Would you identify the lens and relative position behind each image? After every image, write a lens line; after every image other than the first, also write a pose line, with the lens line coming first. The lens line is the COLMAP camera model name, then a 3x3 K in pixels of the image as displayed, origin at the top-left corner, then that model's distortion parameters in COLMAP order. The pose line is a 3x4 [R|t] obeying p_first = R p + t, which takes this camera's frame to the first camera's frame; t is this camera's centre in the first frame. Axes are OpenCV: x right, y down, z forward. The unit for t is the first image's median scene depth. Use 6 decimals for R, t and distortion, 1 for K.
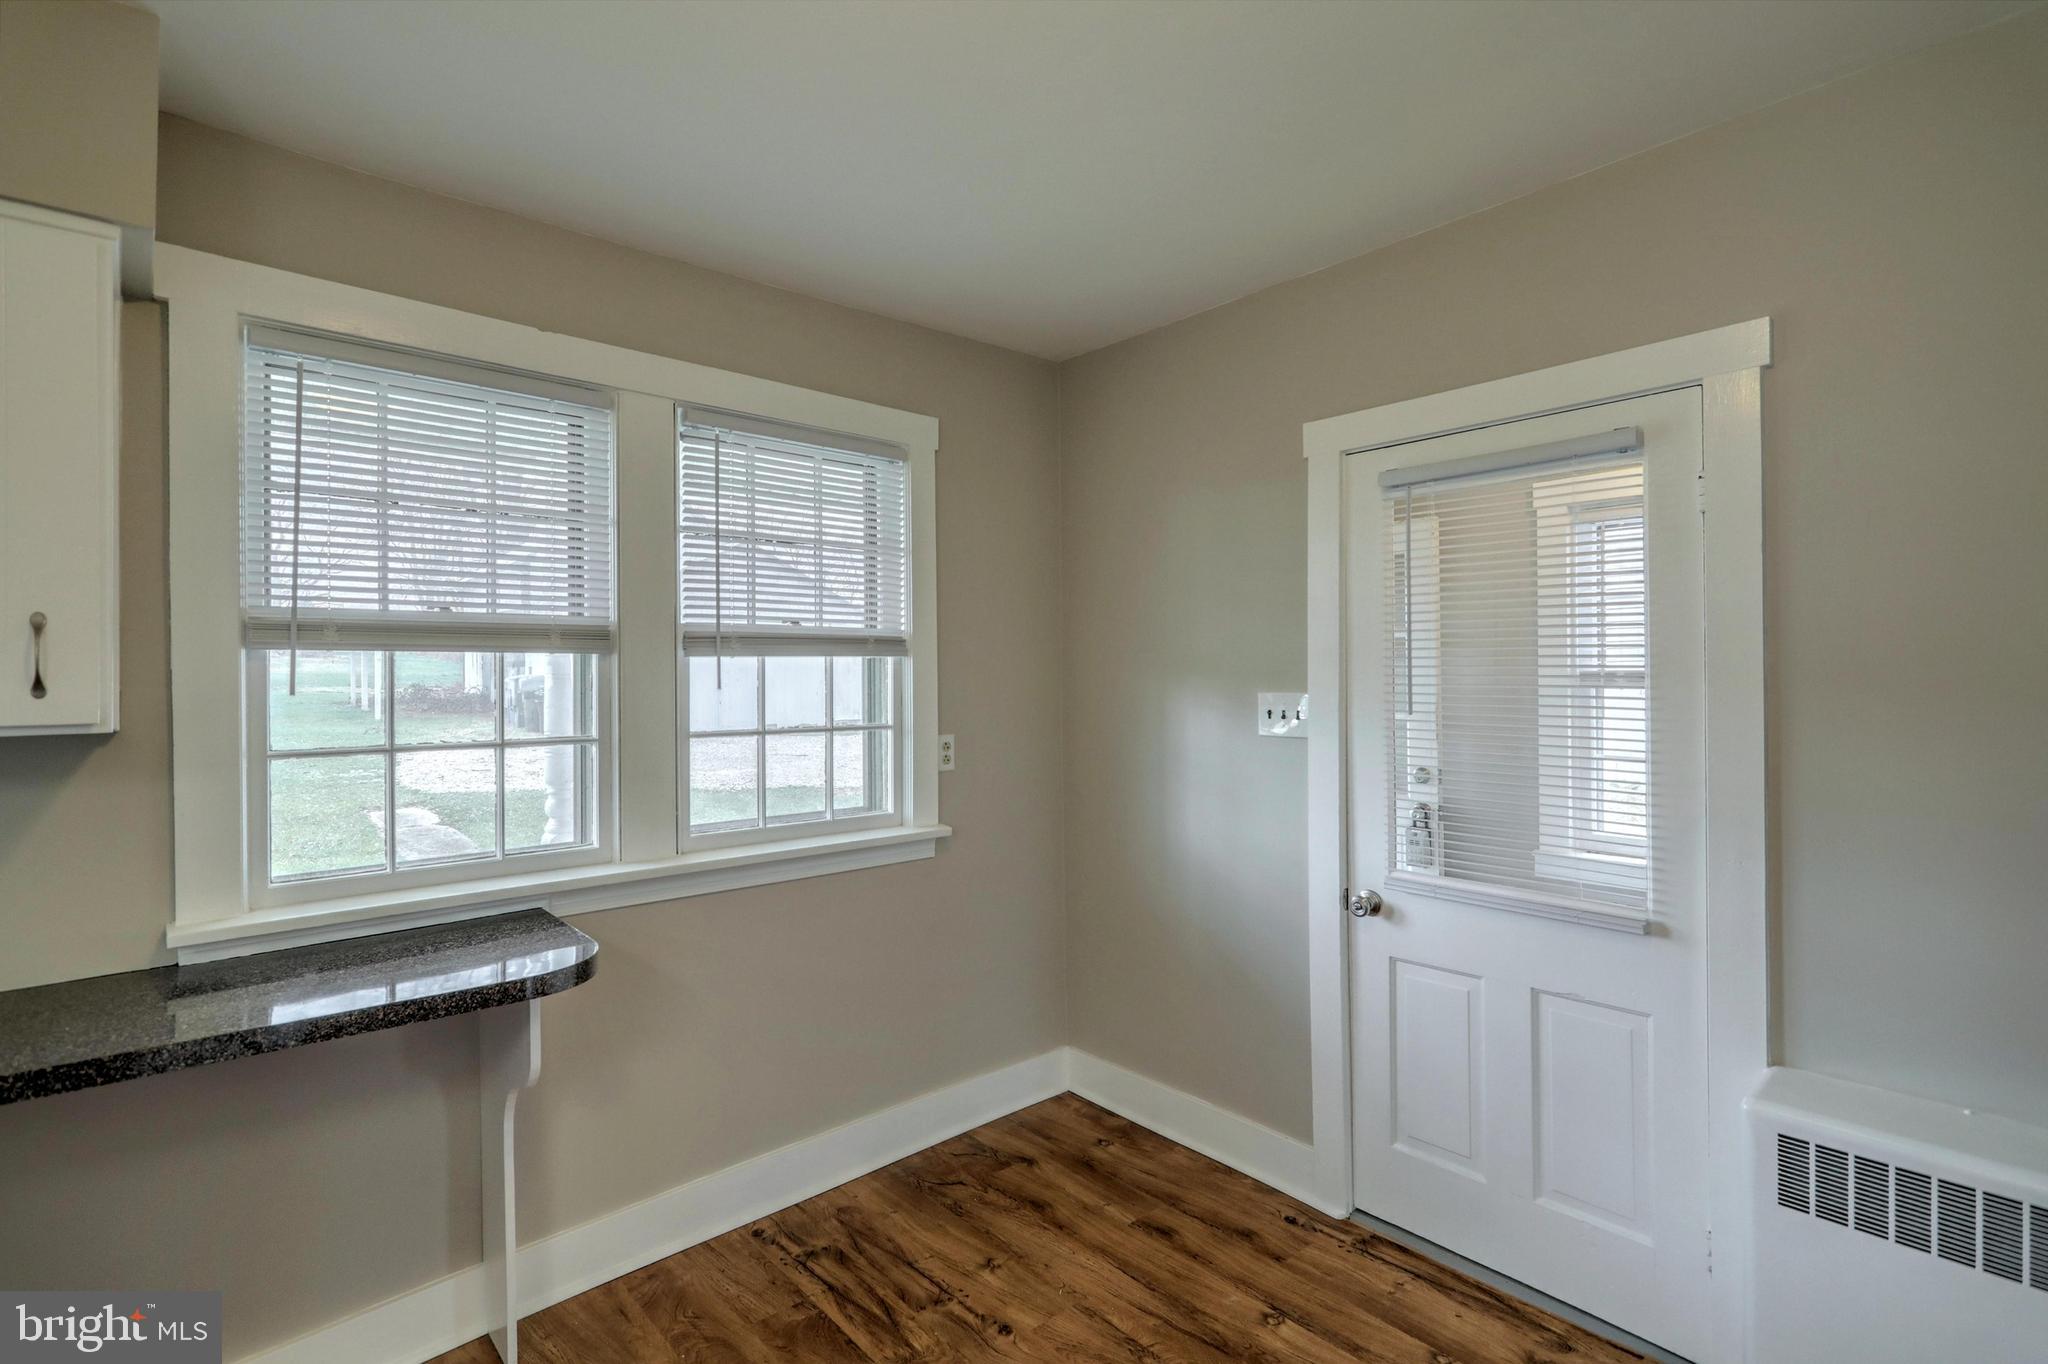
lens RADIAL K [[978.9, 0, 1012.6], [0, 978.9, 677.6], [0, 0, 1]] dist [0.007378, -0.000086]
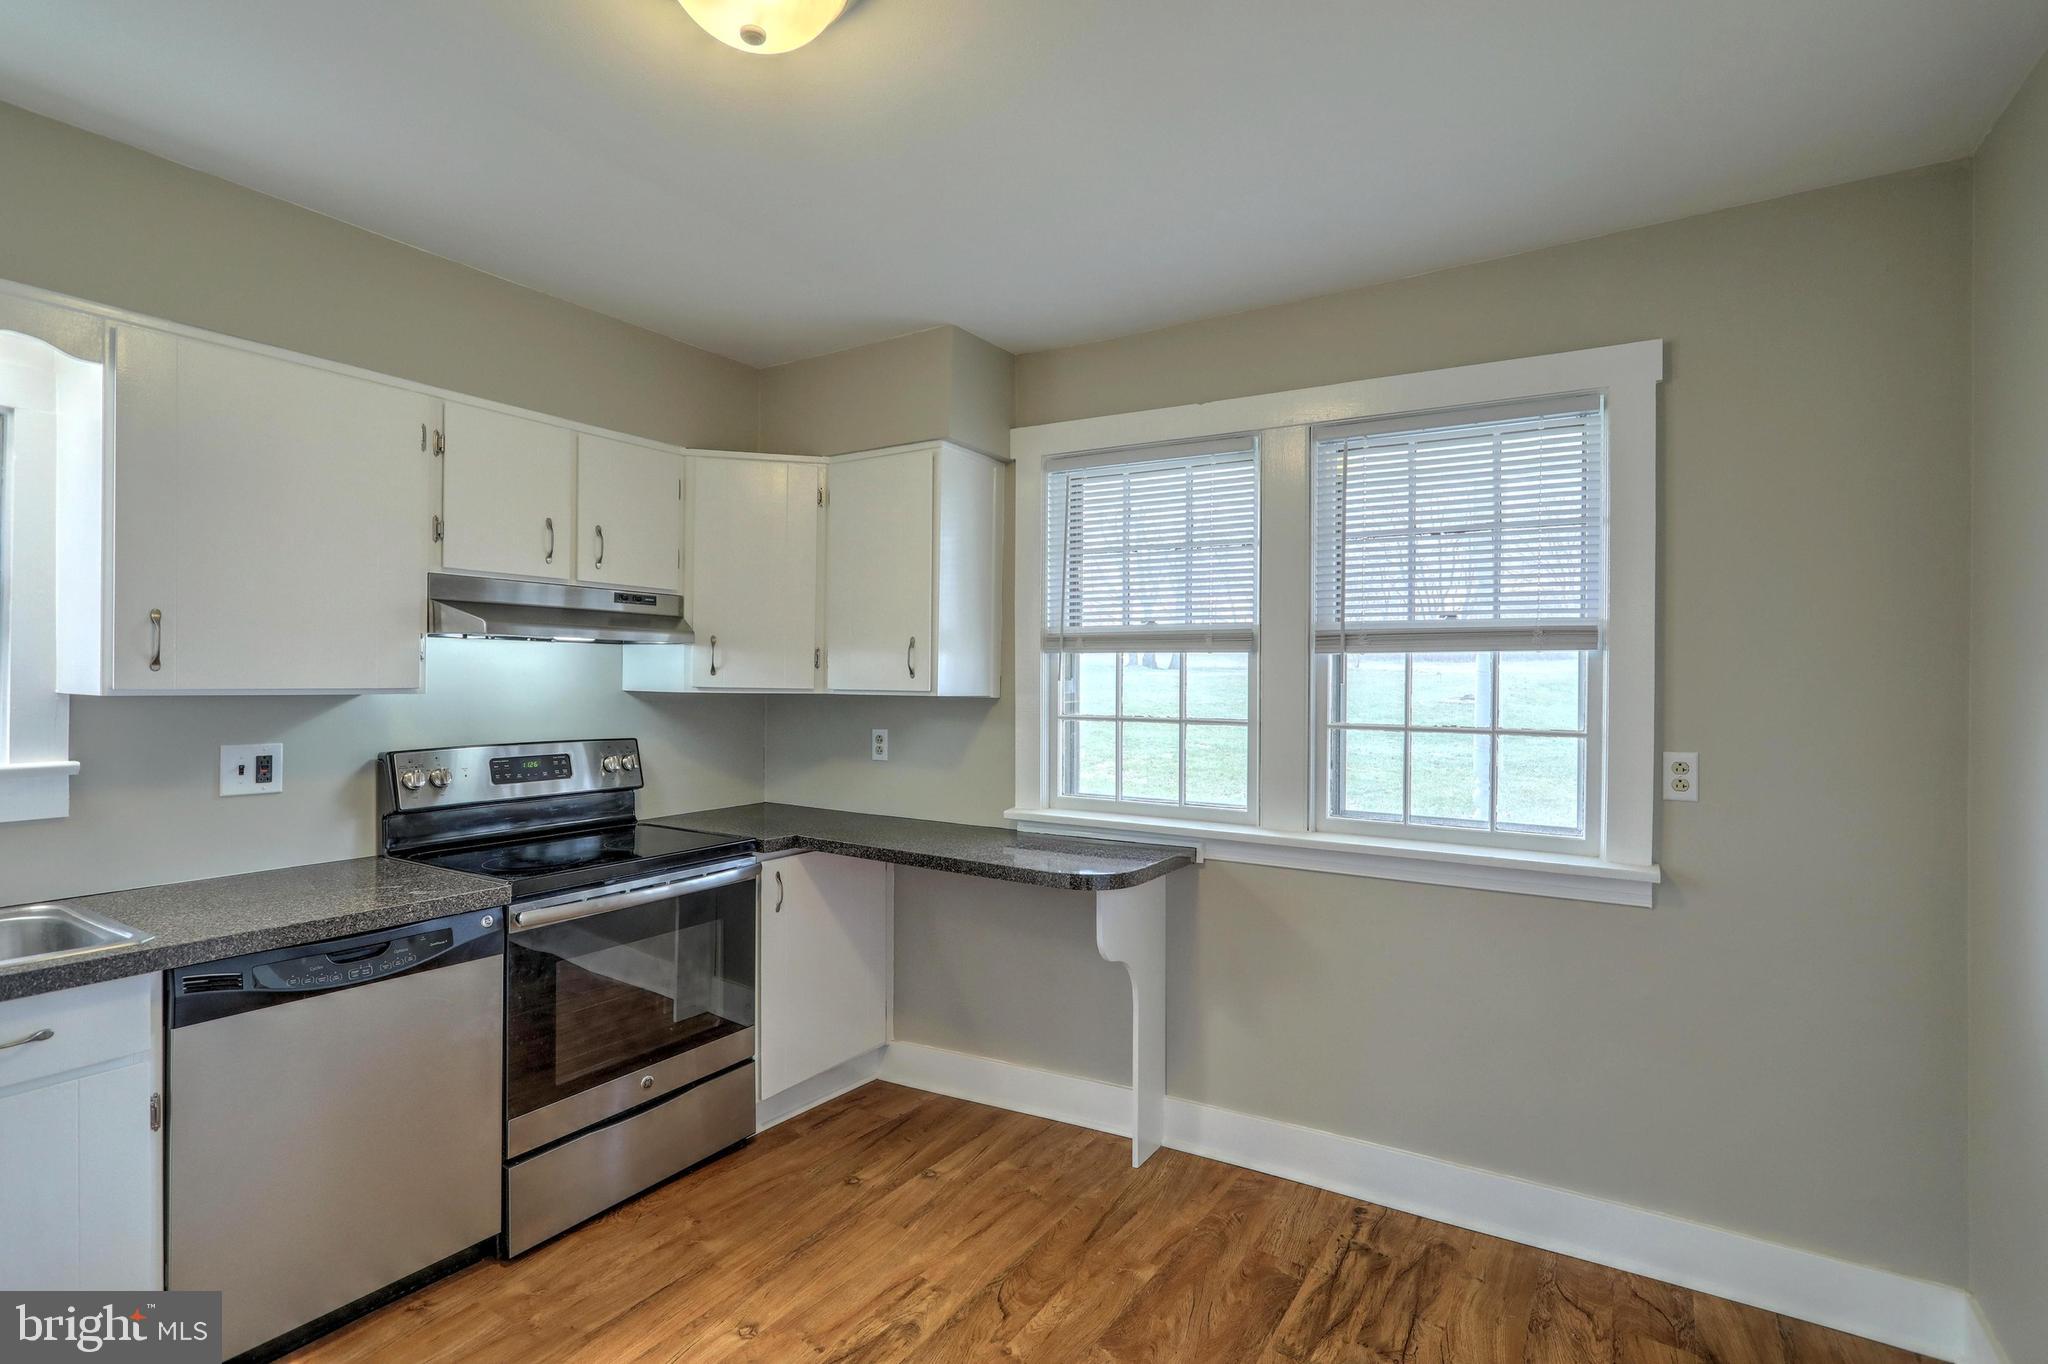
lens RADIAL K [[978.9, 0, 1058.3], [0, 978.9, 682.6], [0, 0, 1]] dist [0.007378, -0.000086]
pose [[0.298238, 0.010111, -0.954438, 0.634007], [-0.014100, 0.999881, 0.006186, 0.008626], [0.954387, 0.011613, 0.298346, 0.388522]]
